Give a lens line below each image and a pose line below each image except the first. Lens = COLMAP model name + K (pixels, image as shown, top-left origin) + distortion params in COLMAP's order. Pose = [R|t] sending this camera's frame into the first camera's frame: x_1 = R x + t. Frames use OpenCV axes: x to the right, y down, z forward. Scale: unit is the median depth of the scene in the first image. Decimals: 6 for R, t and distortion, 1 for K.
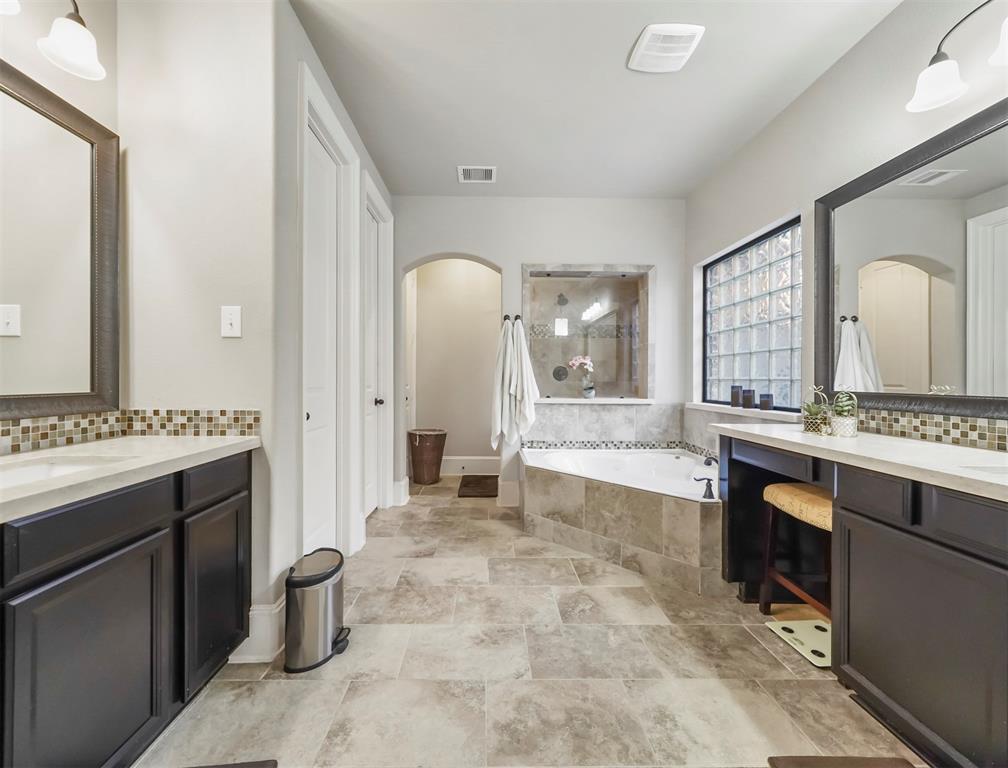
lens RADIAL K [[393.6, 0, 501.6], [0, 393.6, 381.0], [0, 0, 1]] dist [0.000178, 0.000032]
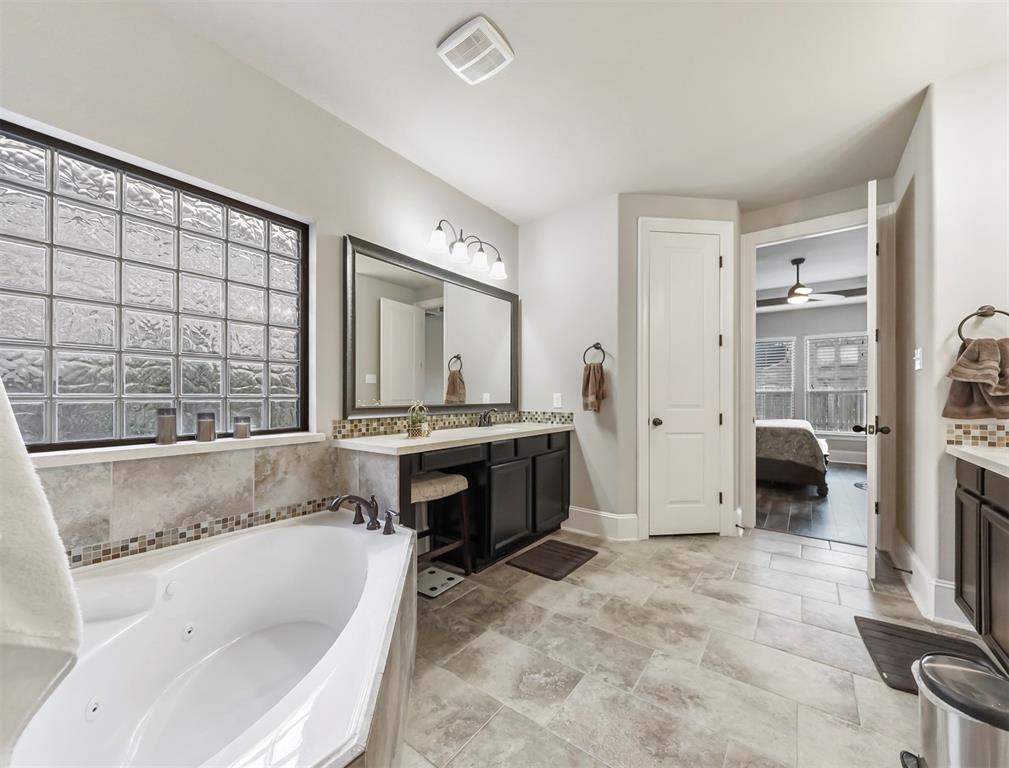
lens RADIAL K [[394.0, 0, 489.5], [0, 394.0, 395.8], [0, 0, 1]] dist [0.000178, 0.000032]
pose [[-0.759042, -0.004323, 0.651027, -0.276309], [-0.002038, 0.999989, 0.004265, -0.014868], [-0.651038, 0.001911, -0.759042, 1.956424]]
